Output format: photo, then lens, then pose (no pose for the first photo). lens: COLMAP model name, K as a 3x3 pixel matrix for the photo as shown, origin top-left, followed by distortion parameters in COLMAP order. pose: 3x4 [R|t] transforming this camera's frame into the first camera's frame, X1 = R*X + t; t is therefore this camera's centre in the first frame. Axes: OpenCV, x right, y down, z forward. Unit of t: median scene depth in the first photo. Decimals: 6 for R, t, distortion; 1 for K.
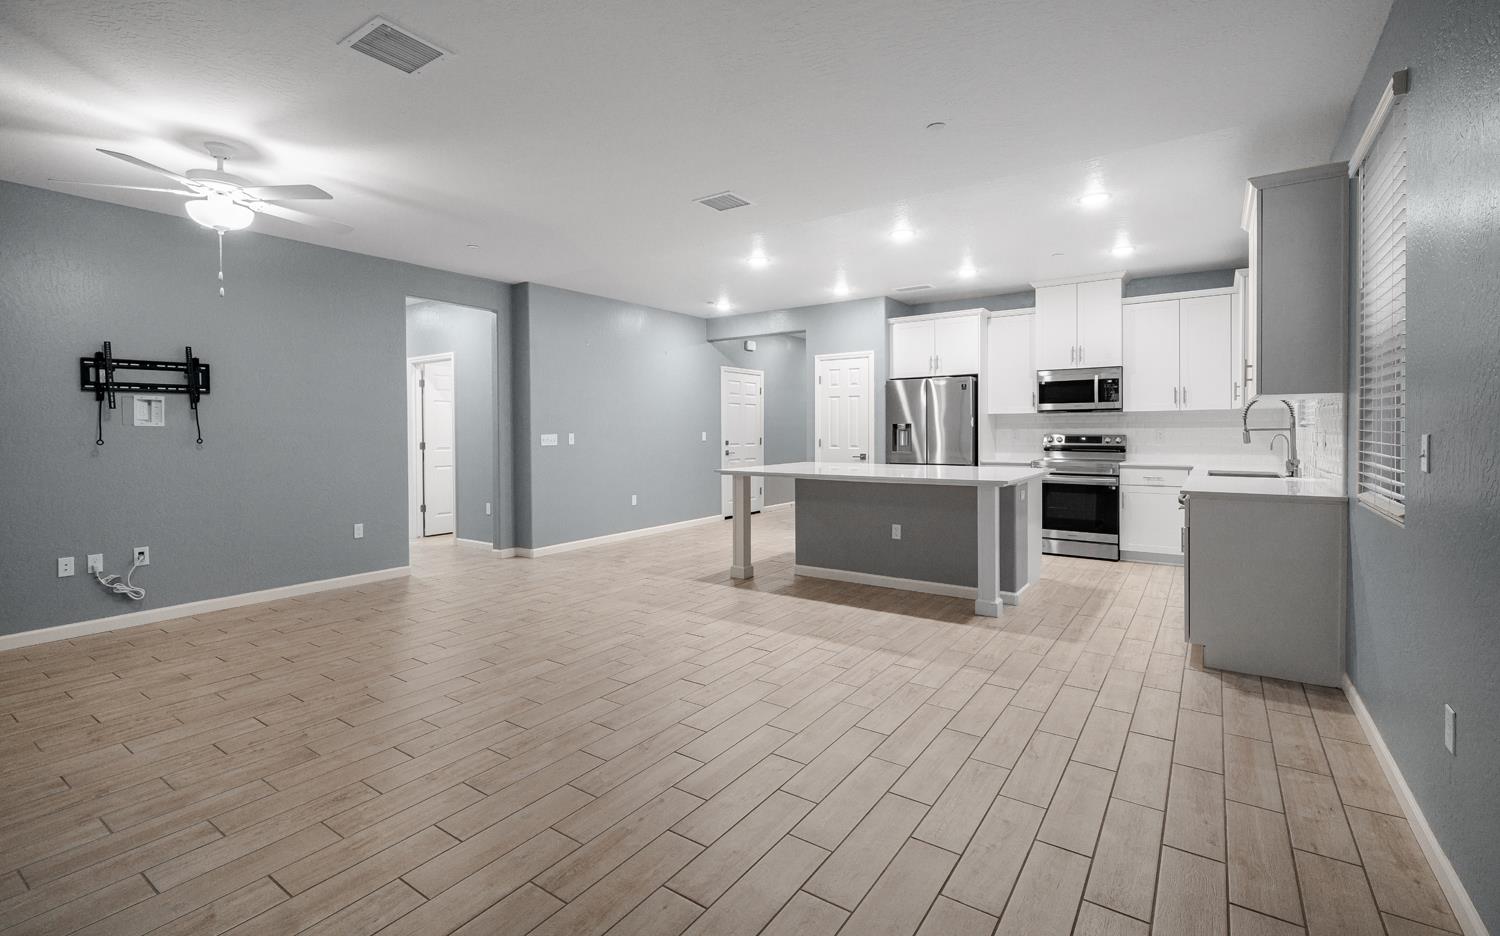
lens RADIAL K [[703.8, 0, 744.4], [0, 703.8, 439.7], [0, 0, 1]] dist [0.006310, 0.000519]
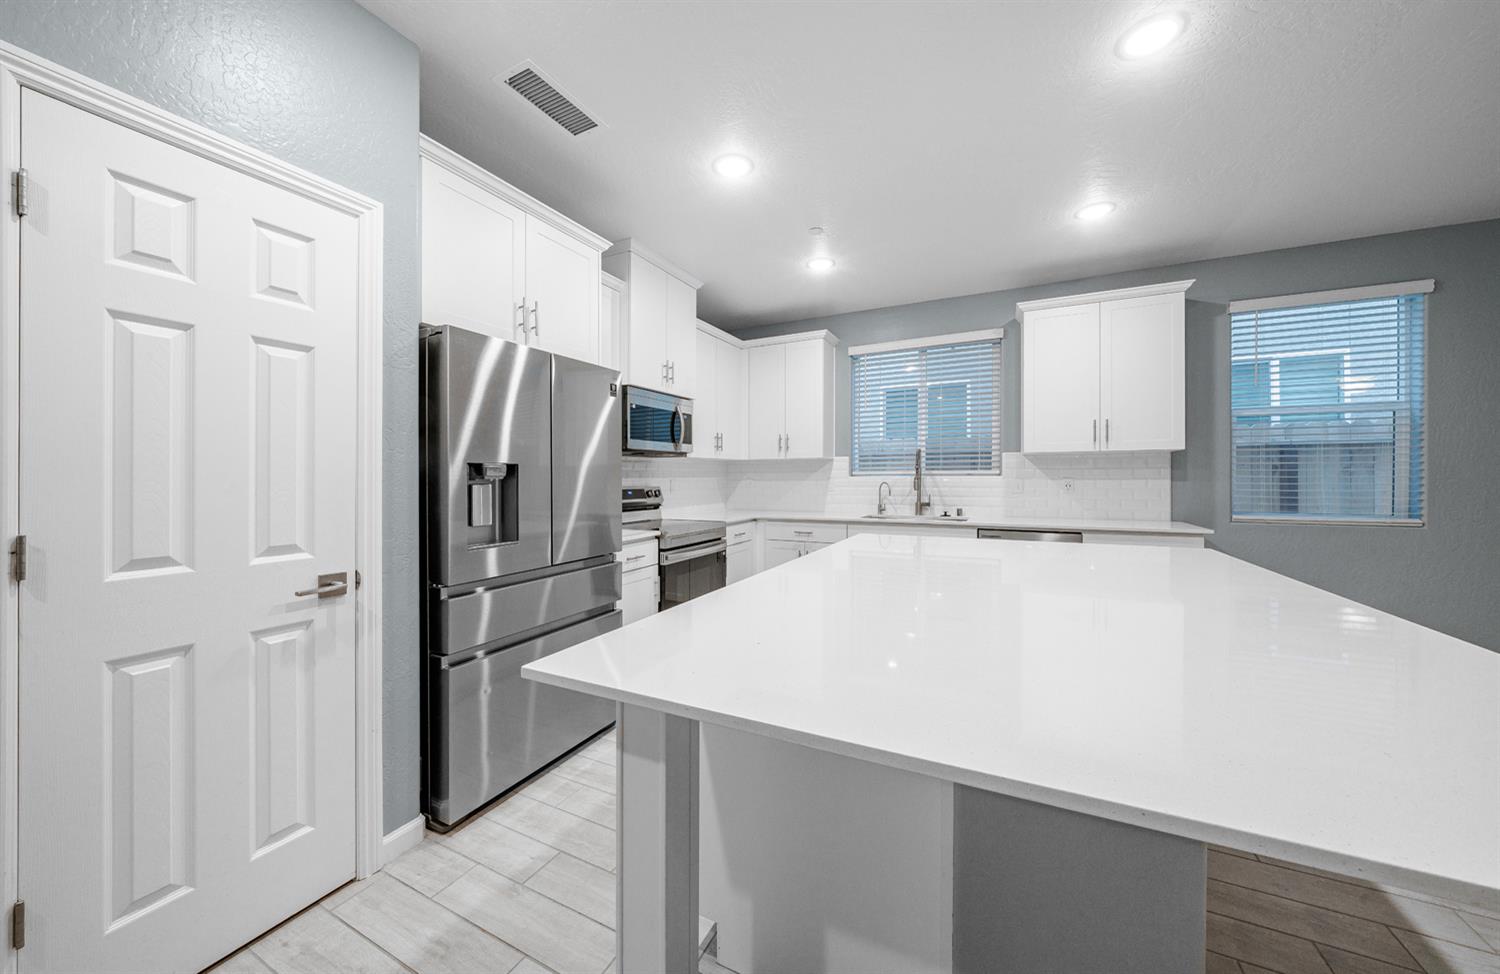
lens RADIAL K [[517.4, 0, 753.3], [0, 517.4, 475.9], [0, 0, 1]] dist [-0.006018, -0.000038]
pose [[-0.138590, 0.008640, 0.990312, -0.046650], [0.020771, 0.999767, -0.005816, -0.013482], [-0.990132, 0.019764, -0.138737, 0.975074]]
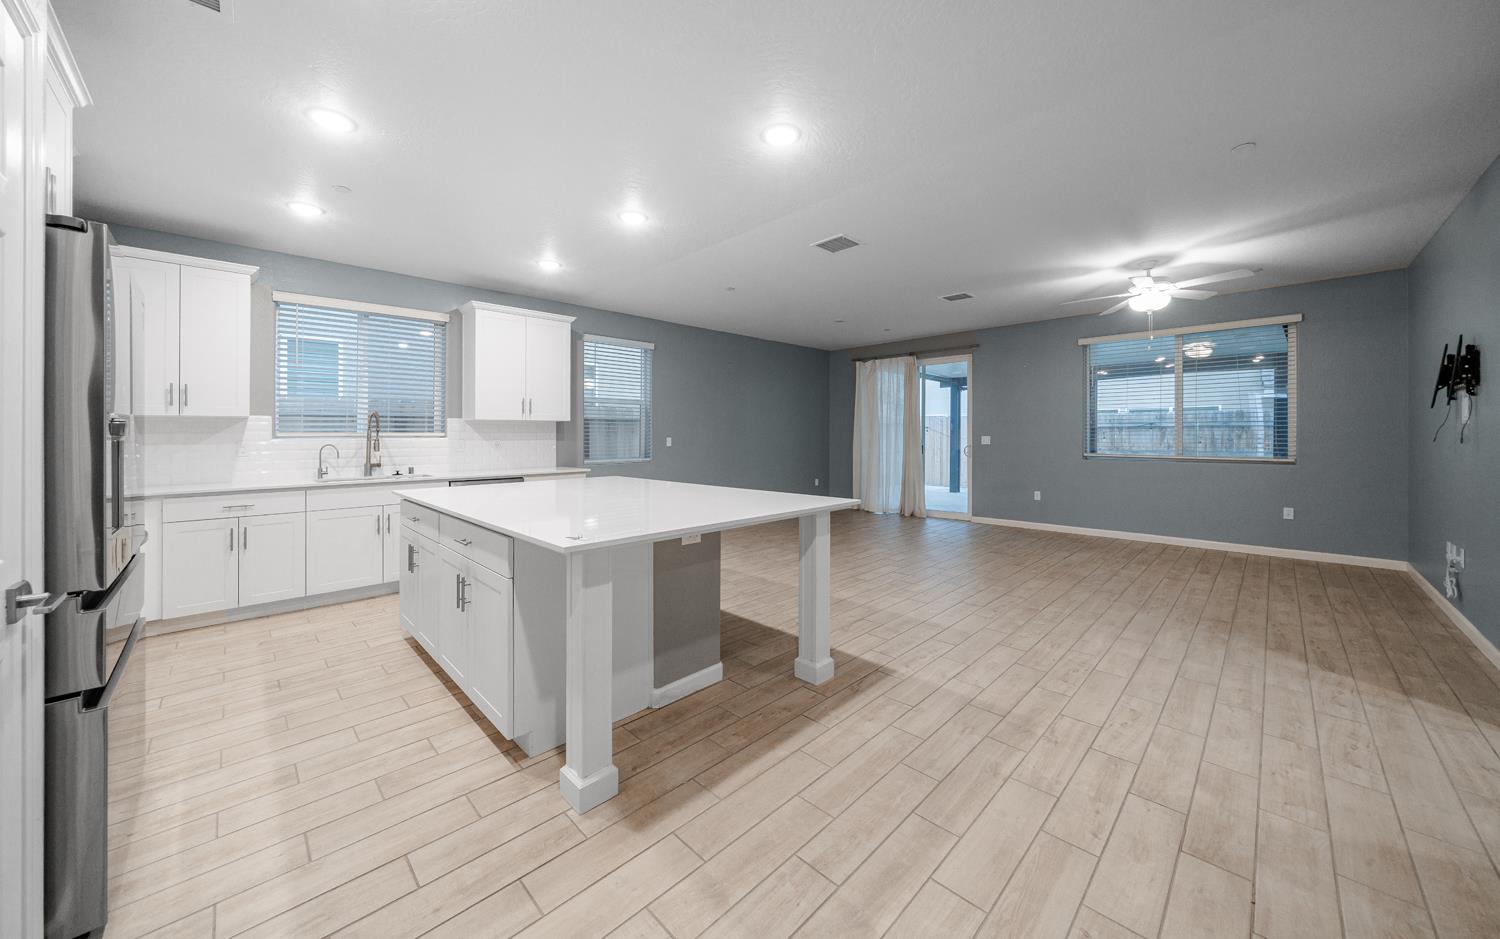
lens RADIAL K [[517.0, 0, 725.8], [0, 517.0, 431.8], [0, 0, 1]] dist [-0.005195, -0.000107]
pose [[-0.974872, 0.017101, 0.222108, -0.027173], [0.018517, 0.999819, 0.004295, -0.014951], [-0.221995, 0.008300, -0.975013, 1.210444]]
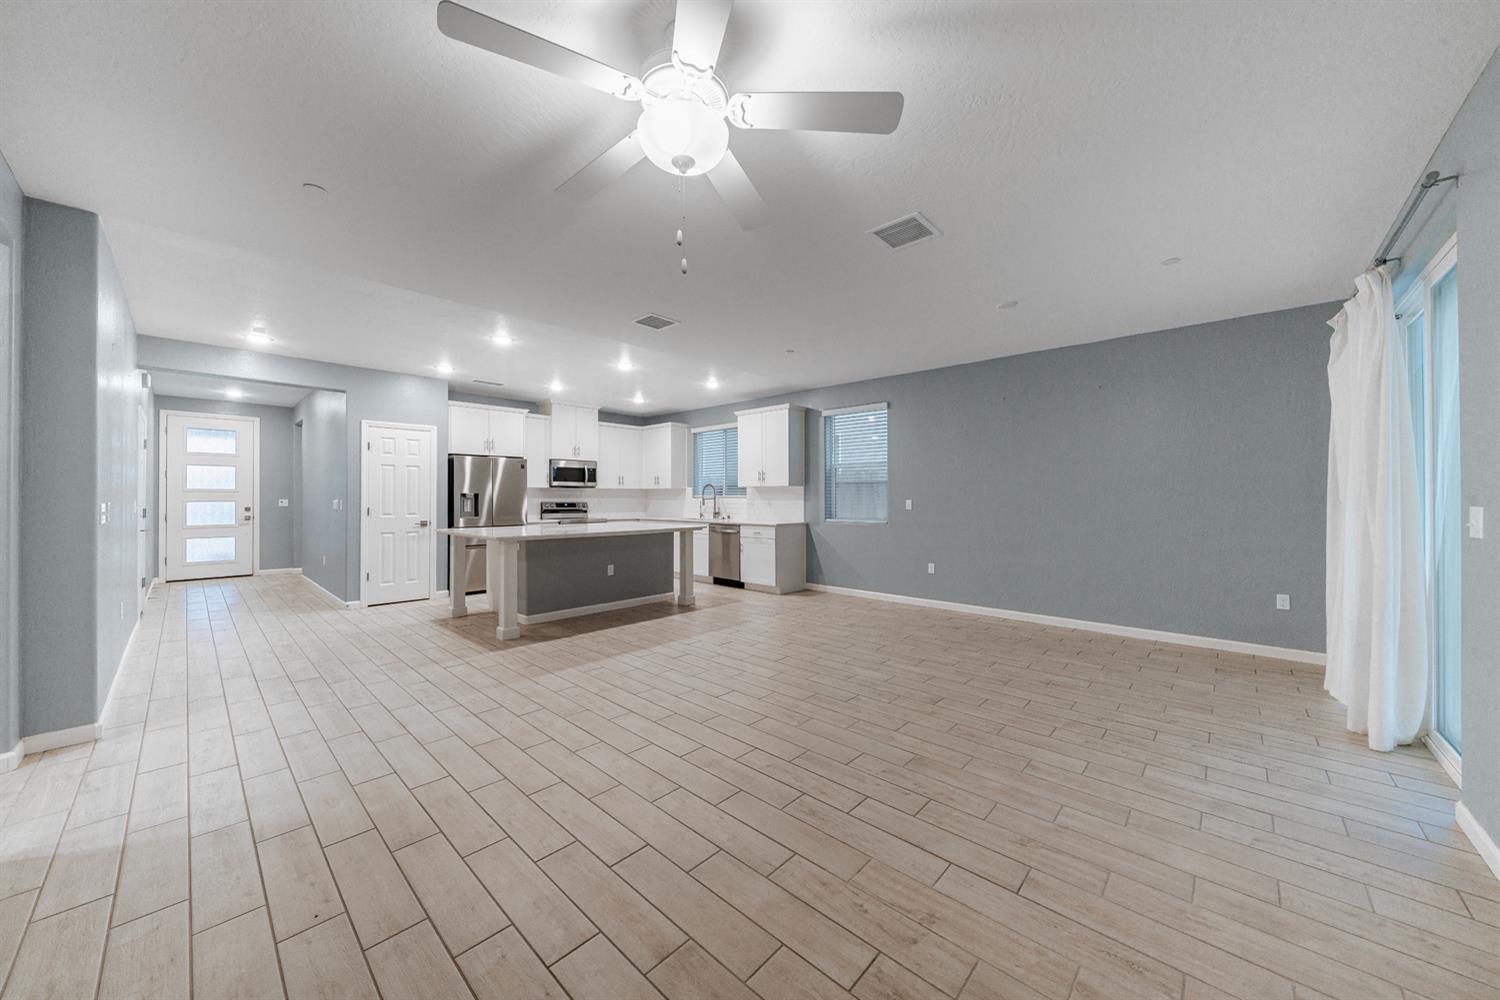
lens RADIAL K [[505.3, 0, 758.1], [0, 505.3, 498.9], [0, 0, 1]] dist [0.001668, 0.000055]
pose [[0.127139, 0.005757, 0.991868, -0.588847], [0.013307, 0.999883, -0.007510, -0.000758], [-0.991796, 0.014154, 0.127047, 0.448132]]
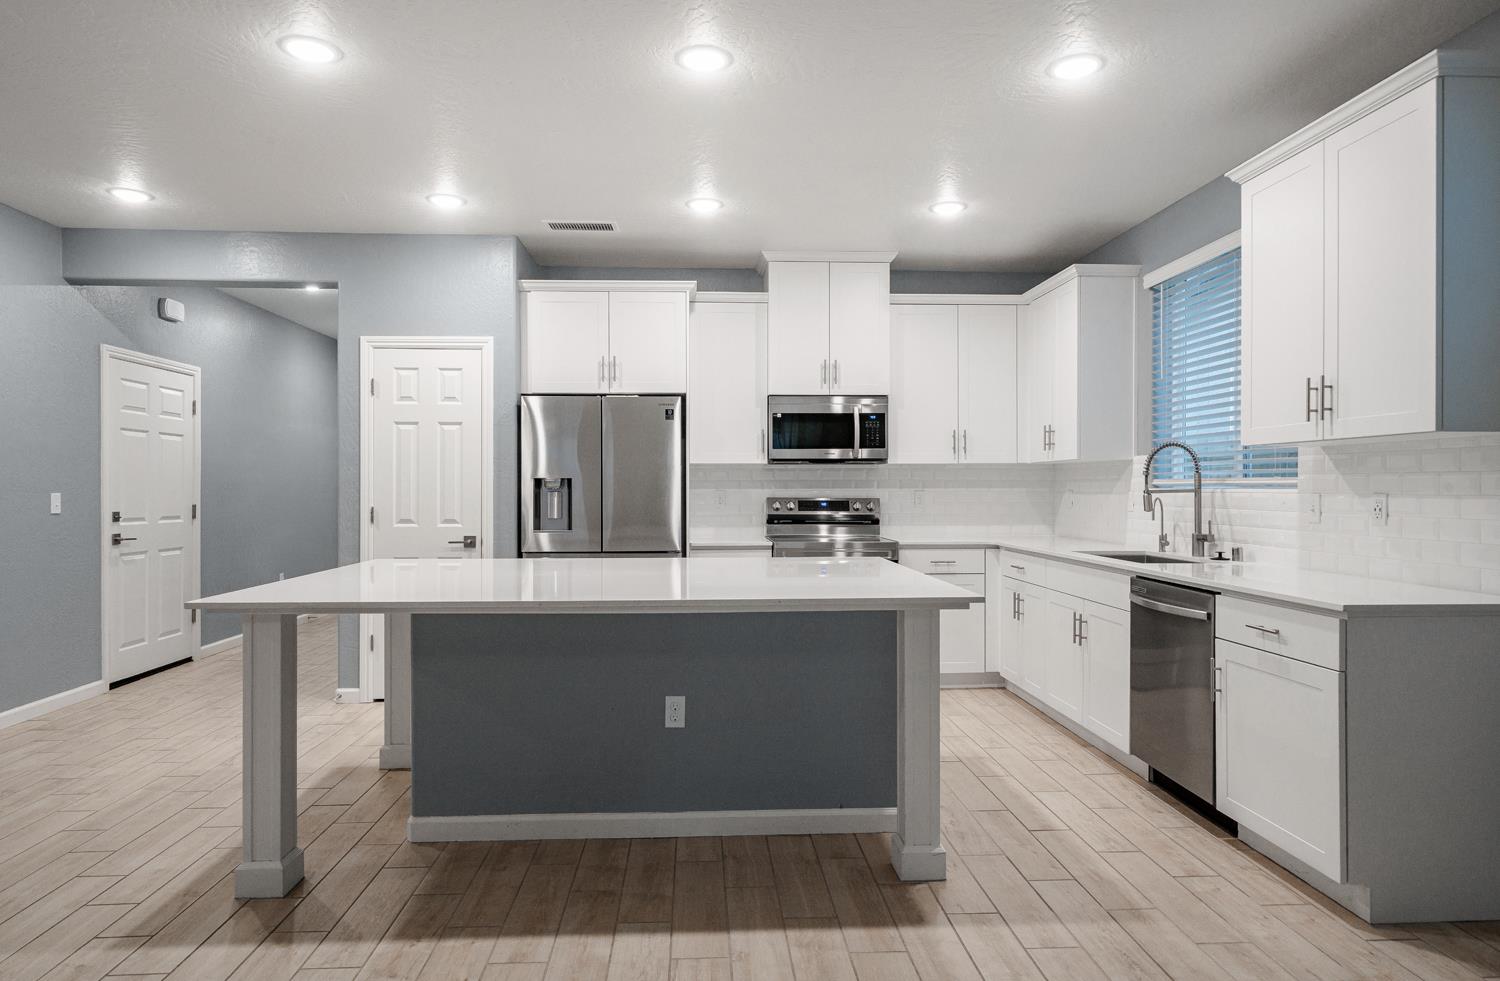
lens RADIAL K [[904.2, 0, 768.9], [0, 904.2, 491.5], [0, 0, 1]] dist [0.007923, -0.001992]
pose [[0.780973, 0.003105, 0.624557, -0.081529], [0.004887, 0.999927, -0.011081, -0.004563], [-0.624545, 0.011706, 0.780901, 0.390294]]
